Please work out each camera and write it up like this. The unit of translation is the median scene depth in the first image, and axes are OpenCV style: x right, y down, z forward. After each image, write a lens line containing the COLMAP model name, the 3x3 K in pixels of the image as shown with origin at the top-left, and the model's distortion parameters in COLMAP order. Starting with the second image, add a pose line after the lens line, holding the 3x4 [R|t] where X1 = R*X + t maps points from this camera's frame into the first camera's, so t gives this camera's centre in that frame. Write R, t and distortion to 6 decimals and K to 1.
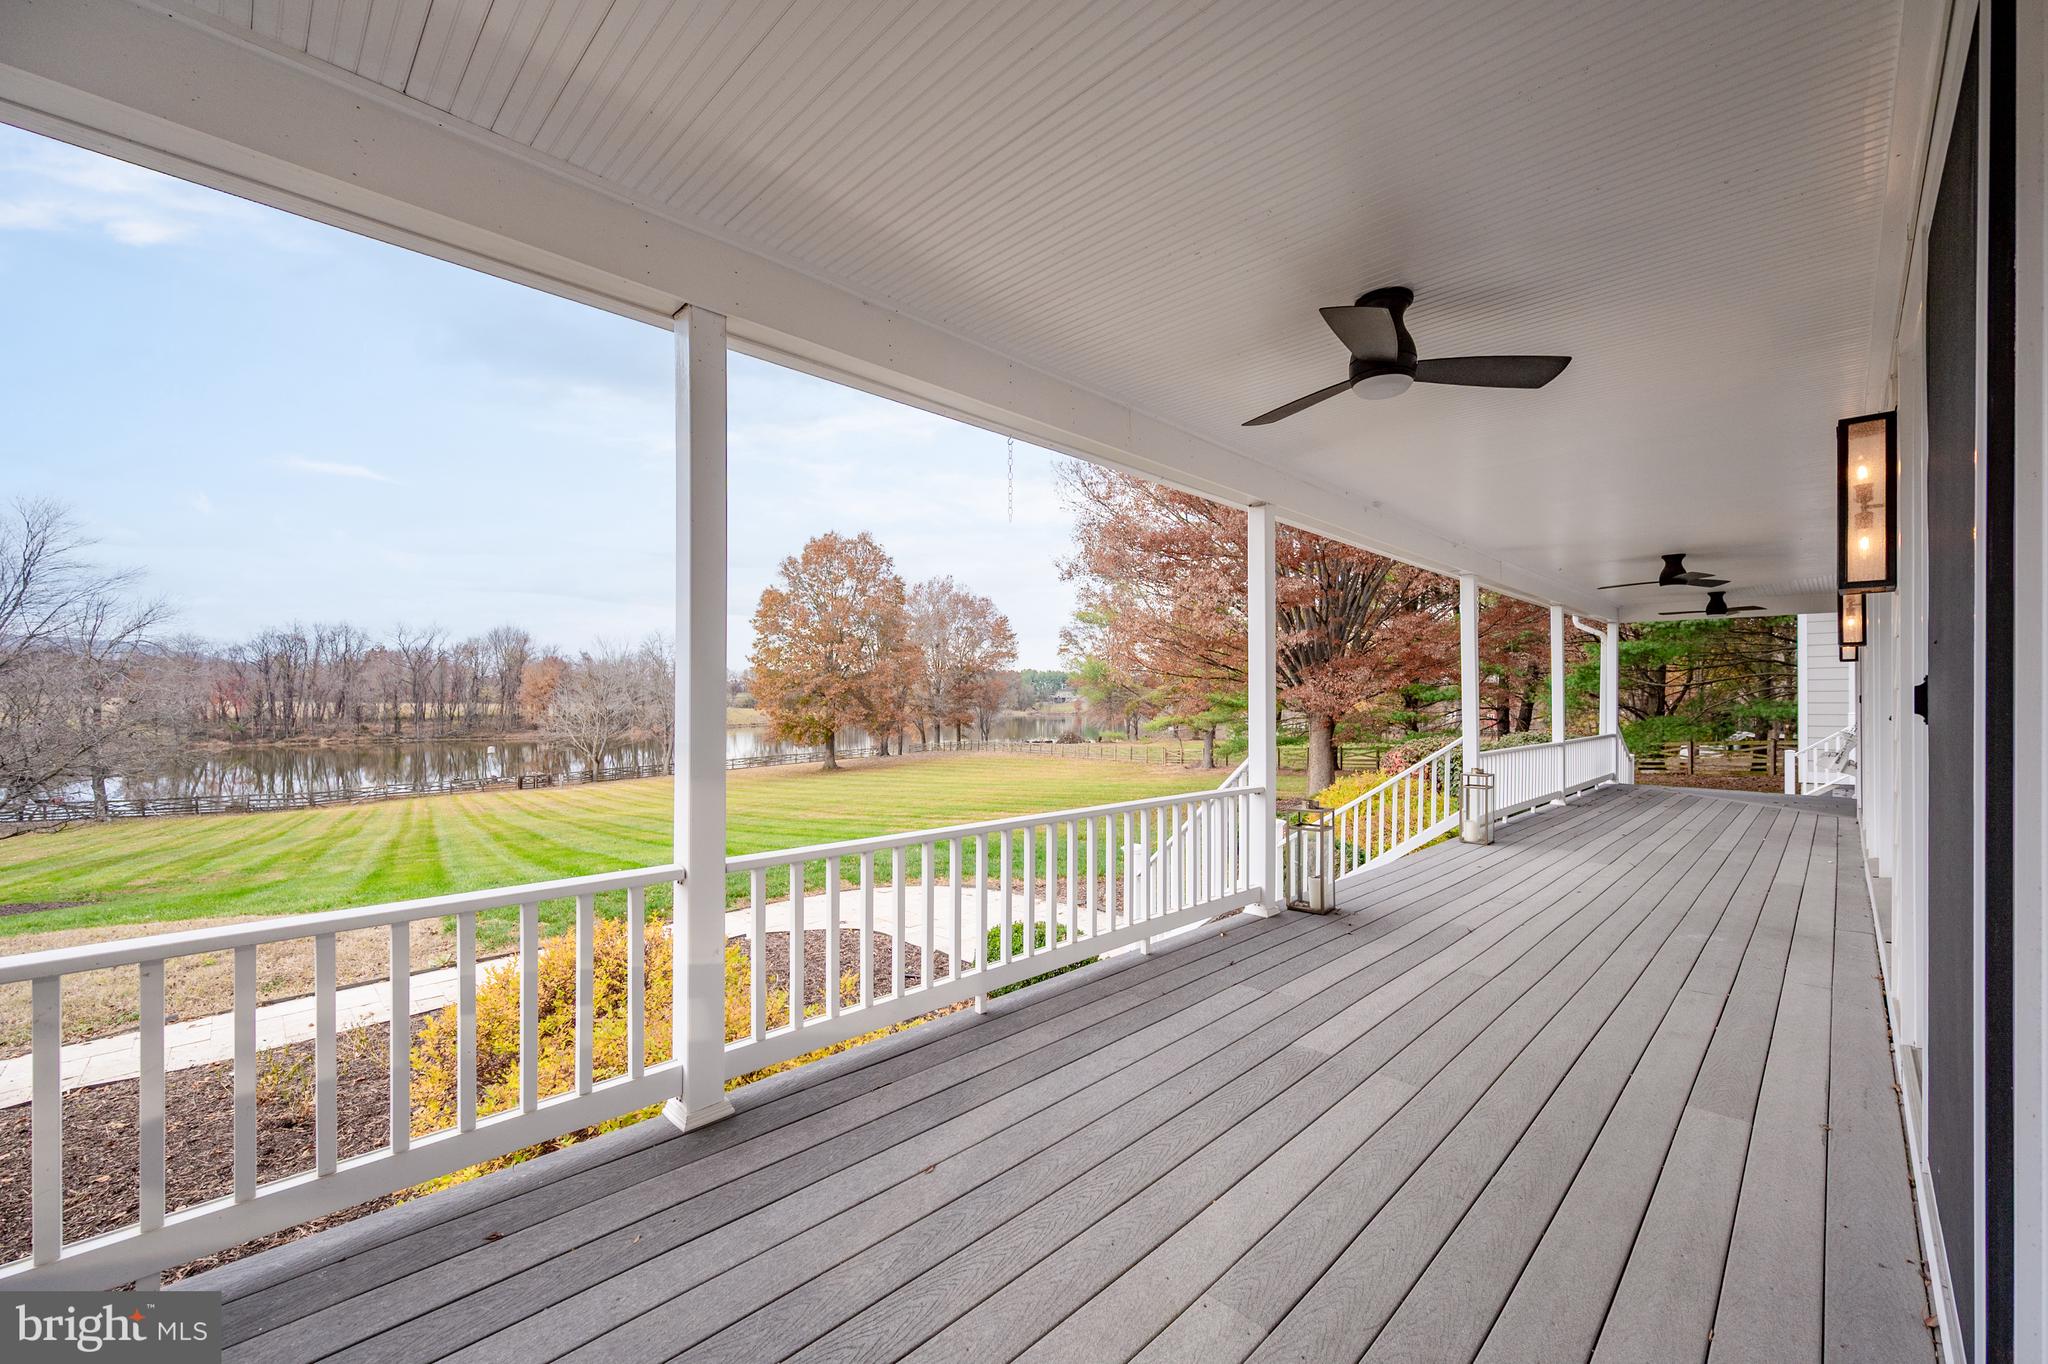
lens RADIAL K [[822.9, 0, 1029.5], [0, 822.9, 699.7], [0, 0, 1]] dist [0.000002, -0.000172]
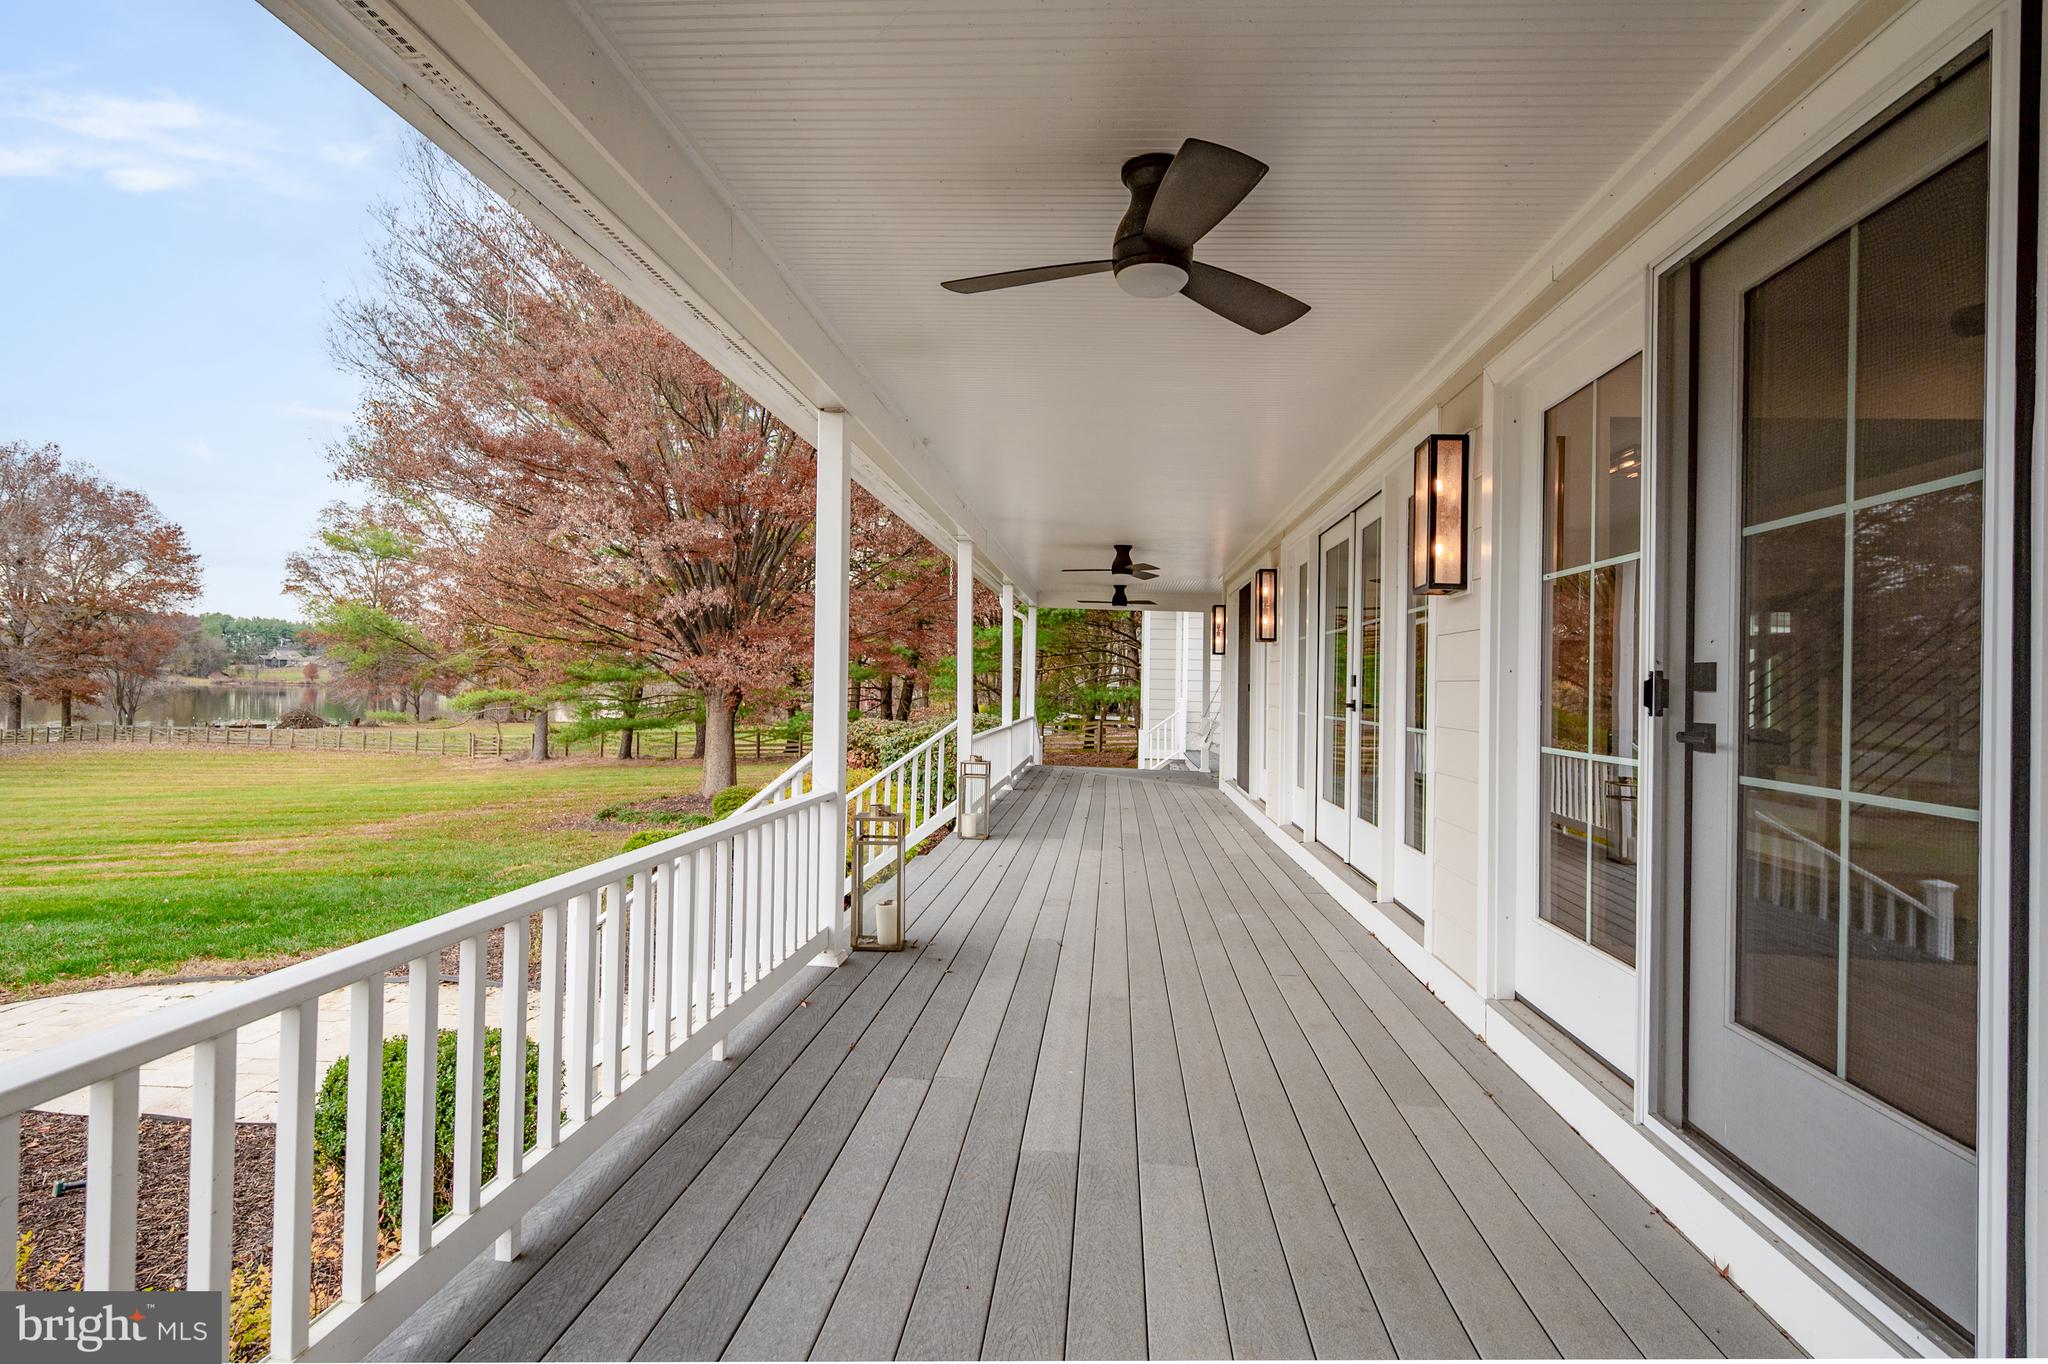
lens RADIAL K [[962.2, 0, 1024.0], [0, 962.2, 682.0], [0, 0, 1]] dist [-0.000676, -0.000393]
pose [[0.757065, 0.022859, 0.652940, -0.082233], [-0.028422, 0.999594, -0.002041, 0.002334], [-0.652722, -0.017013, 0.757407, 0.123843]]
